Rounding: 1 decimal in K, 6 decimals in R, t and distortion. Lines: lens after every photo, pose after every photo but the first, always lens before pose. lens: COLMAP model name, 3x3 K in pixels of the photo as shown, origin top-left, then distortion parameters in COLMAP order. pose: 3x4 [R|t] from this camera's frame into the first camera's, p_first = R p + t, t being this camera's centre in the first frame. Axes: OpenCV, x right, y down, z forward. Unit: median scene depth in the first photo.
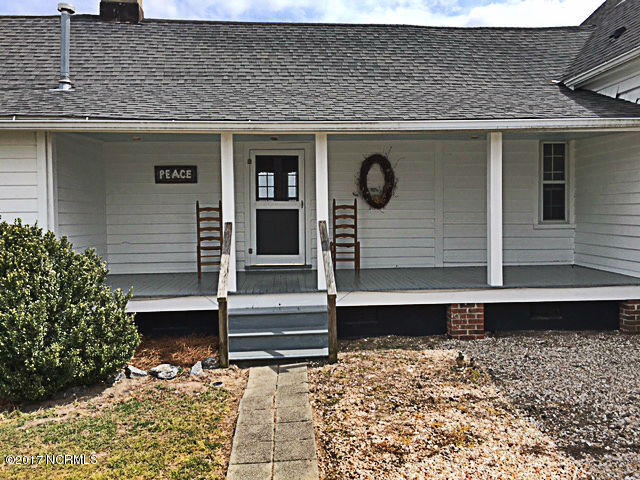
lens RADIAL K [[534.4, 0, 320.4], [0, 534.4, 239.5], [0, 0, 1]] dist [0.000162, -0.000023]
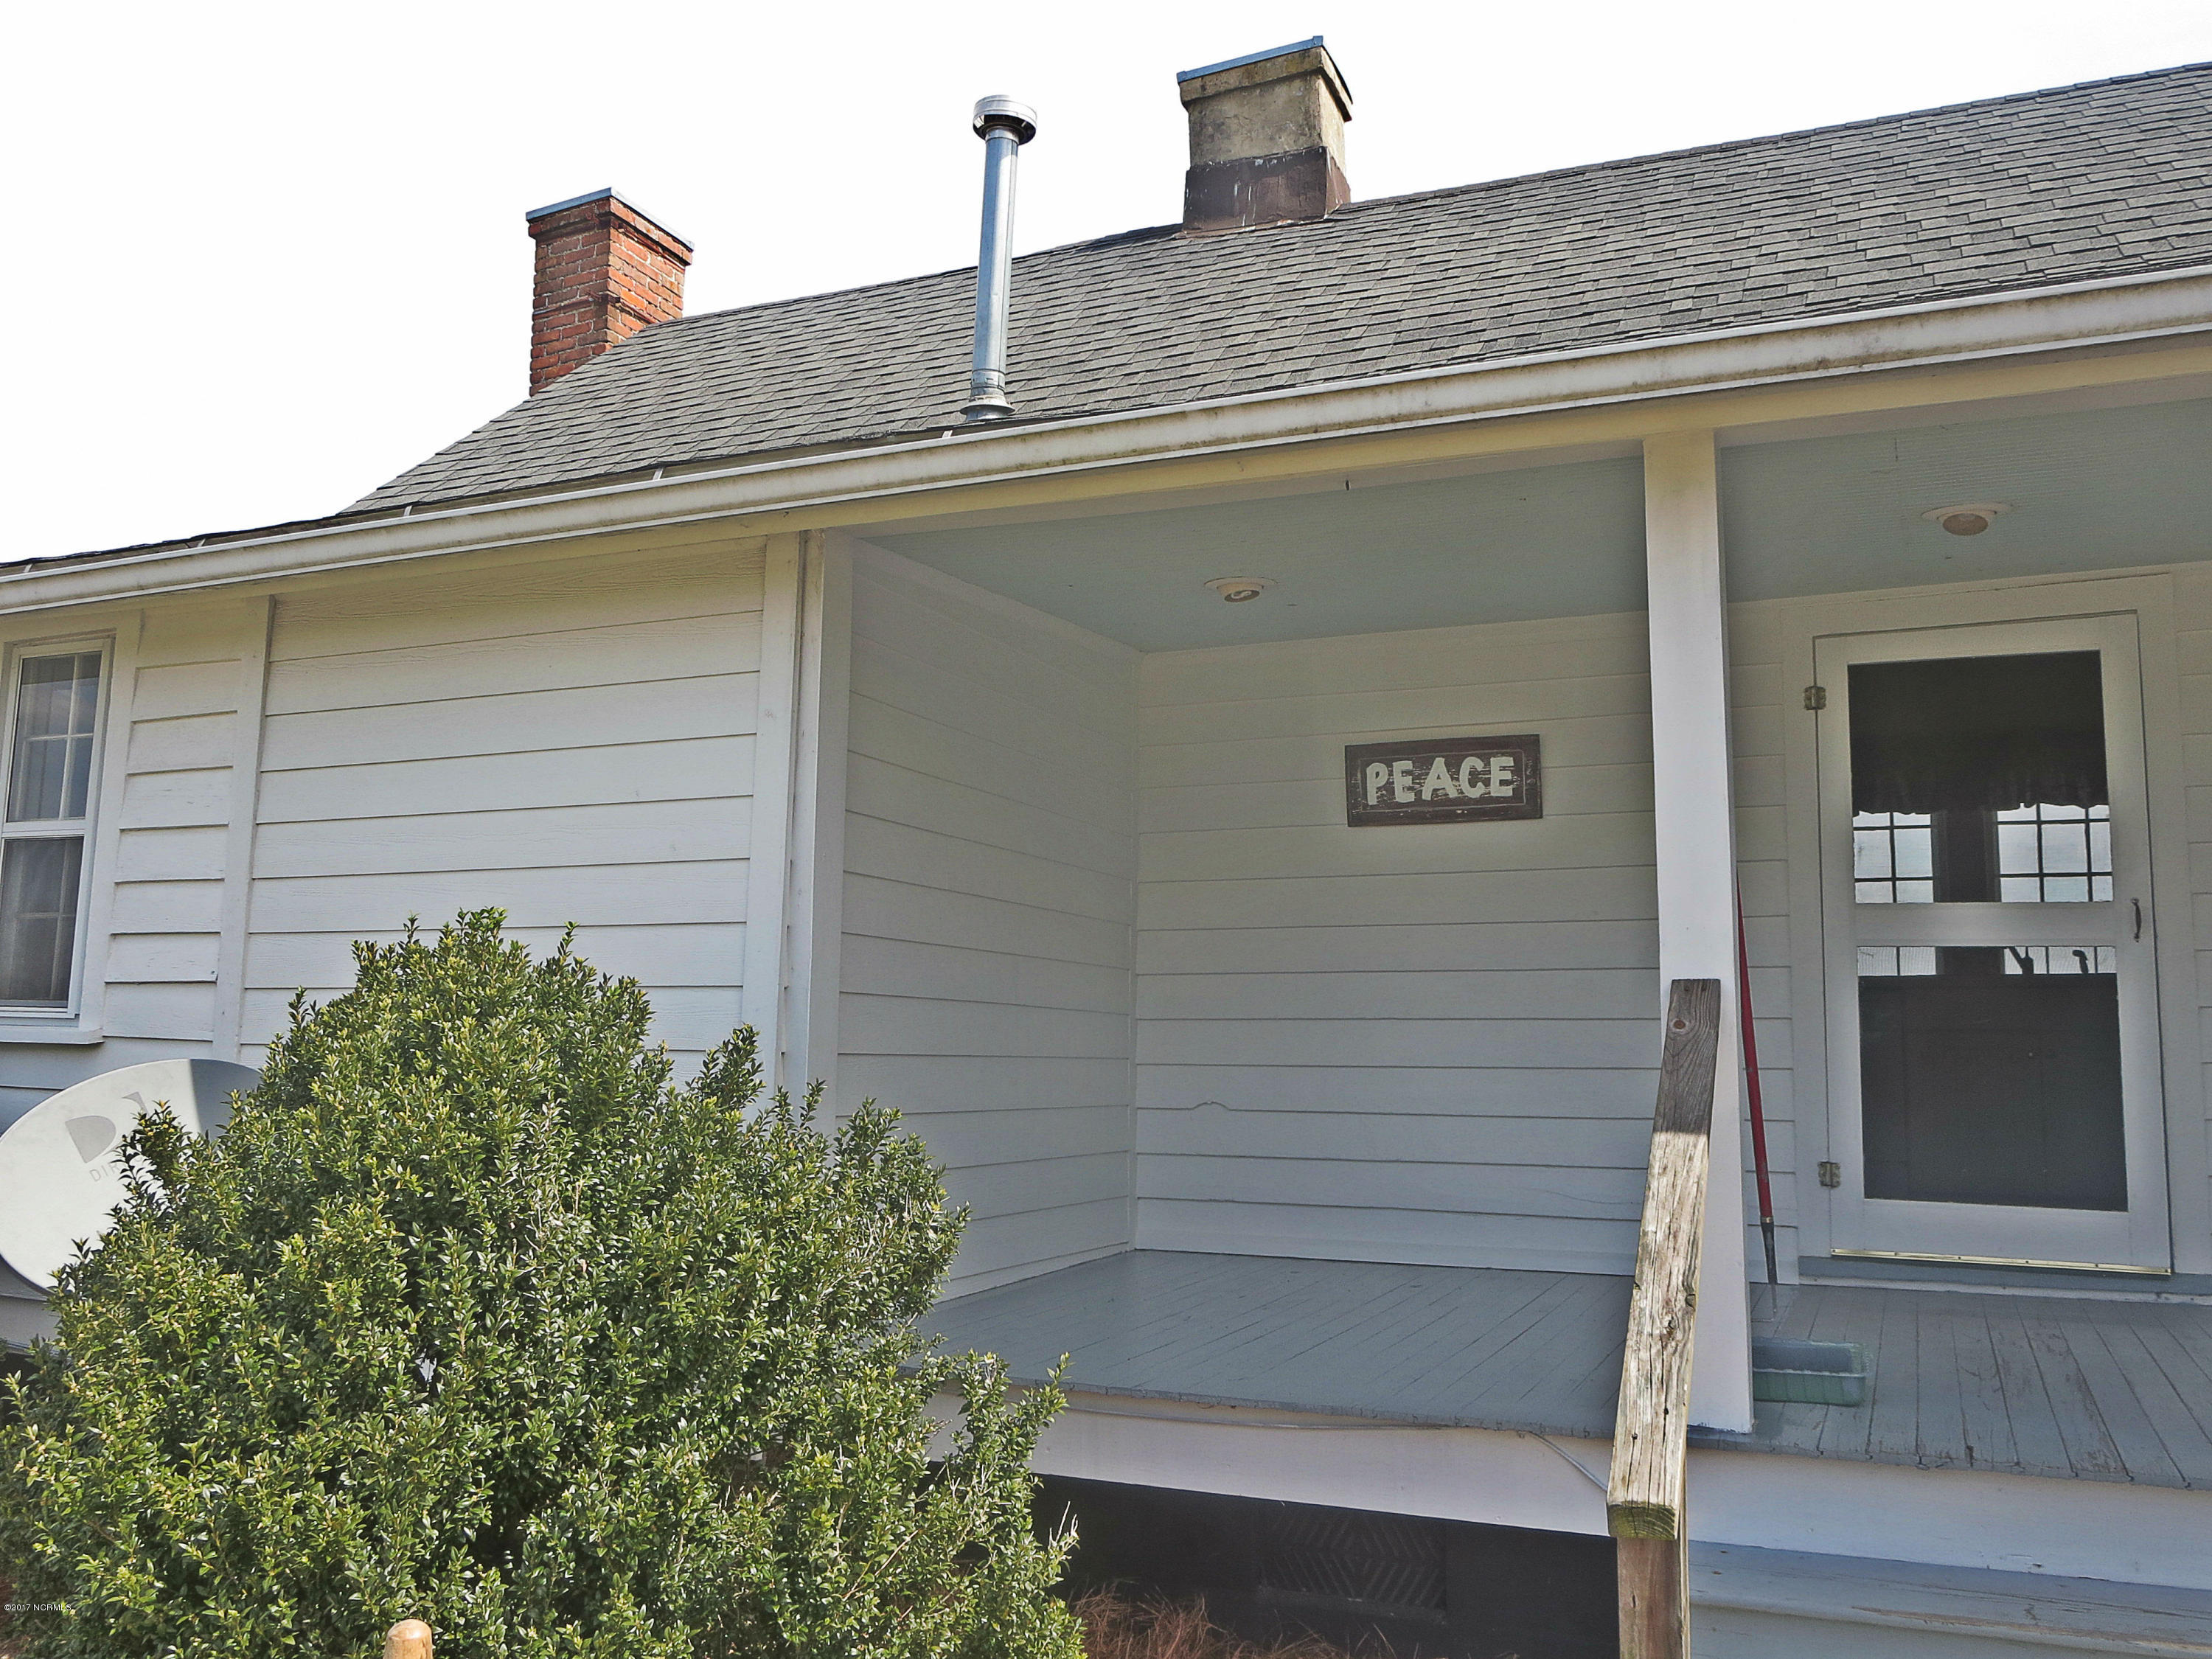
lens RADIAL K [[1847.0, 0, 1107.1], [0, 1847.0, 825.8], [0, 0, 1]] dist [0.000162, -0.000023]
pose [[0.883482, -0.035573, -0.467113, -0.049349], [-0.040652, 0.987530, -0.152093, 0.010568], [0.466698, 0.153361, 0.871018, 0.314300]]
